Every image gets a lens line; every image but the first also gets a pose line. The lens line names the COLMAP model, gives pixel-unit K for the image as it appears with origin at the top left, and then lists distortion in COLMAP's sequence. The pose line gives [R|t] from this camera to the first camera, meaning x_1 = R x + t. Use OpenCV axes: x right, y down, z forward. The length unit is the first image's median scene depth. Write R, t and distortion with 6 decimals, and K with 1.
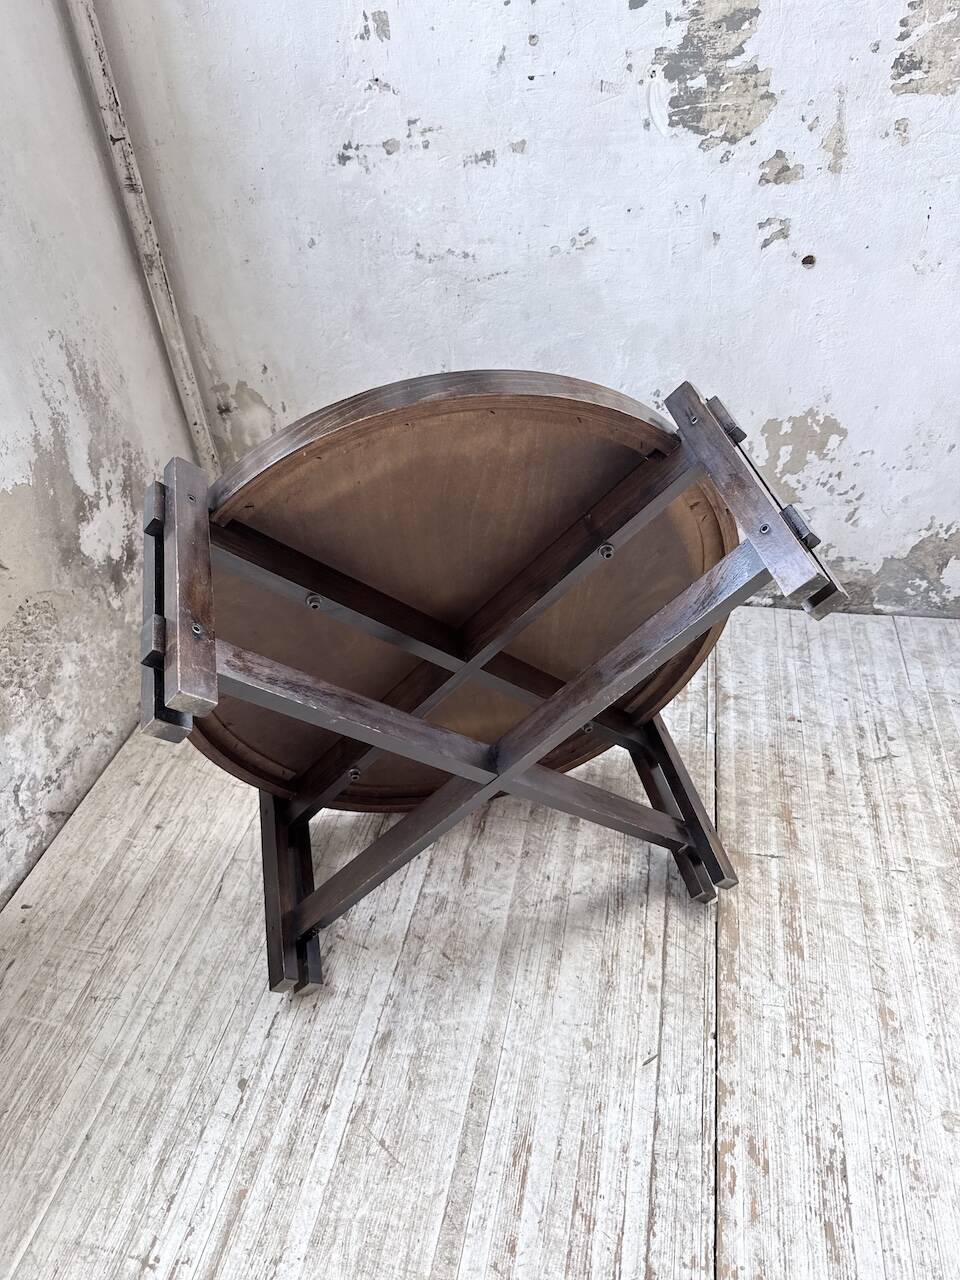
lens RADIAL K [[920.1, 0, 476.3], [0, 920.1, 637.1], [0, 0, 1]] dist [0.004236, -0.020391]
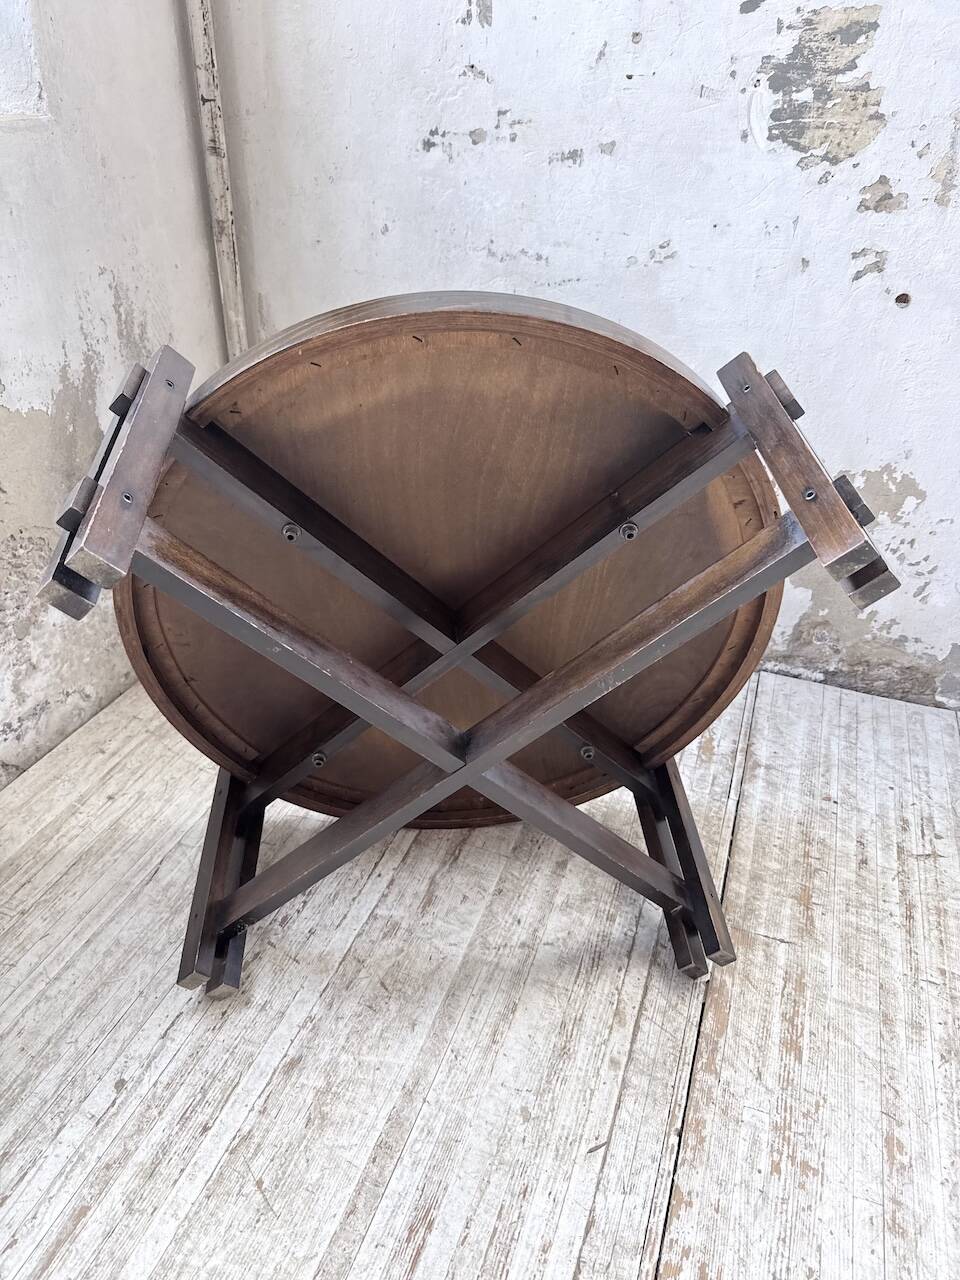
lens RADIAL K [[920.1, 0, 471.2], [0, 920.1, 635.6], [0, 0, 1]] dist [0.004236, -0.020391]
pose [[0.985594, 0.151425, -0.075329, 0.056857], [-0.158542, 0.982302, -0.099736, 0.087460], [0.058894, 0.110242, 0.992158, 0.099336]]
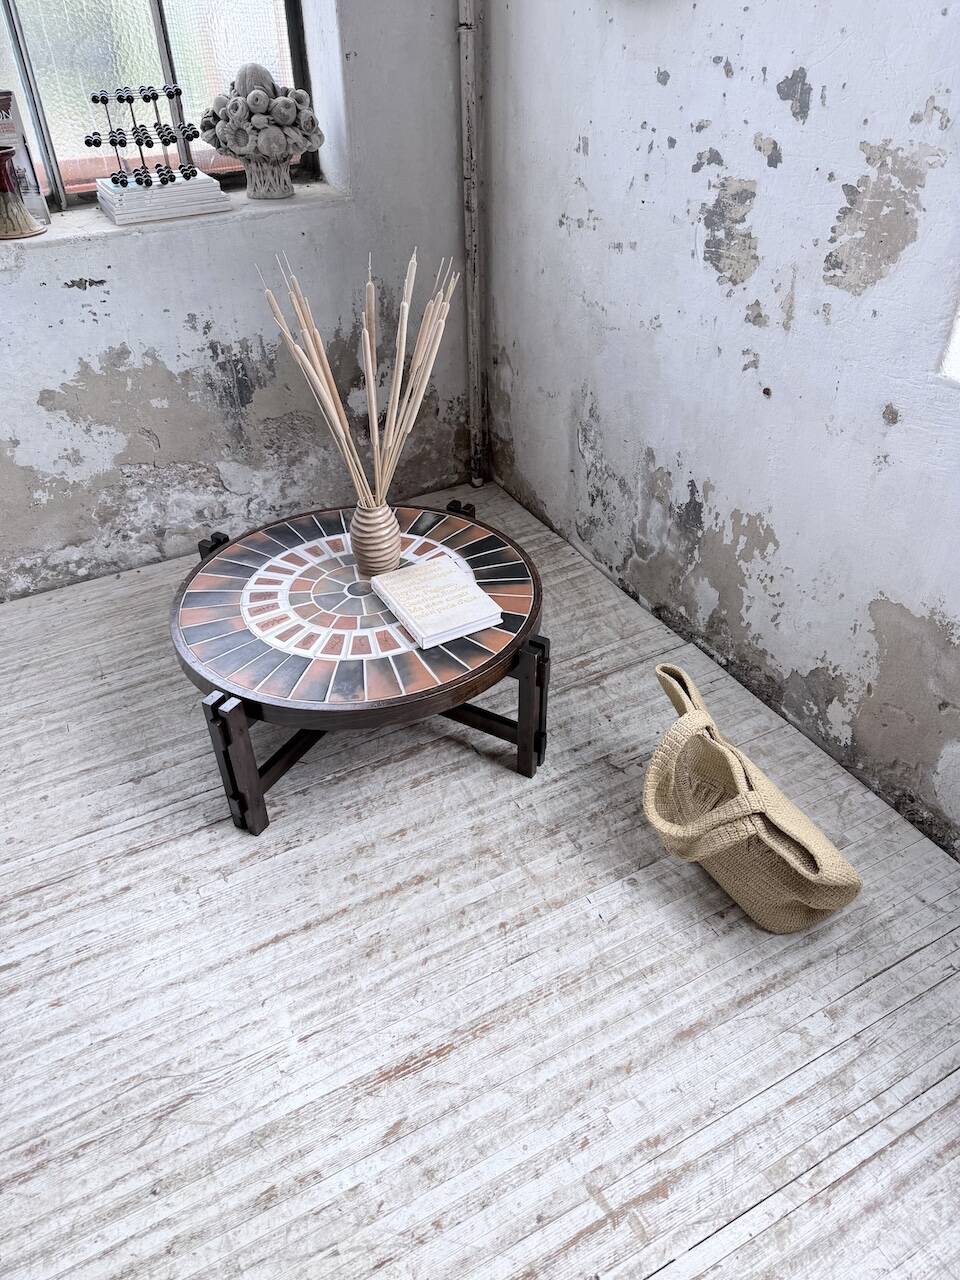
lens RADIAL K [[905.9, 0, 476.0], [0, 905.9, 629.4], [0, 0, 1]] dist [0.046523, -0.078110]
pose [[0.640645, 0.498103, -0.584352, 1.025503], [-0.479817, 0.853850, 0.201783, -0.207459], [0.599458, 0.151111, 0.786013, -0.148273]]
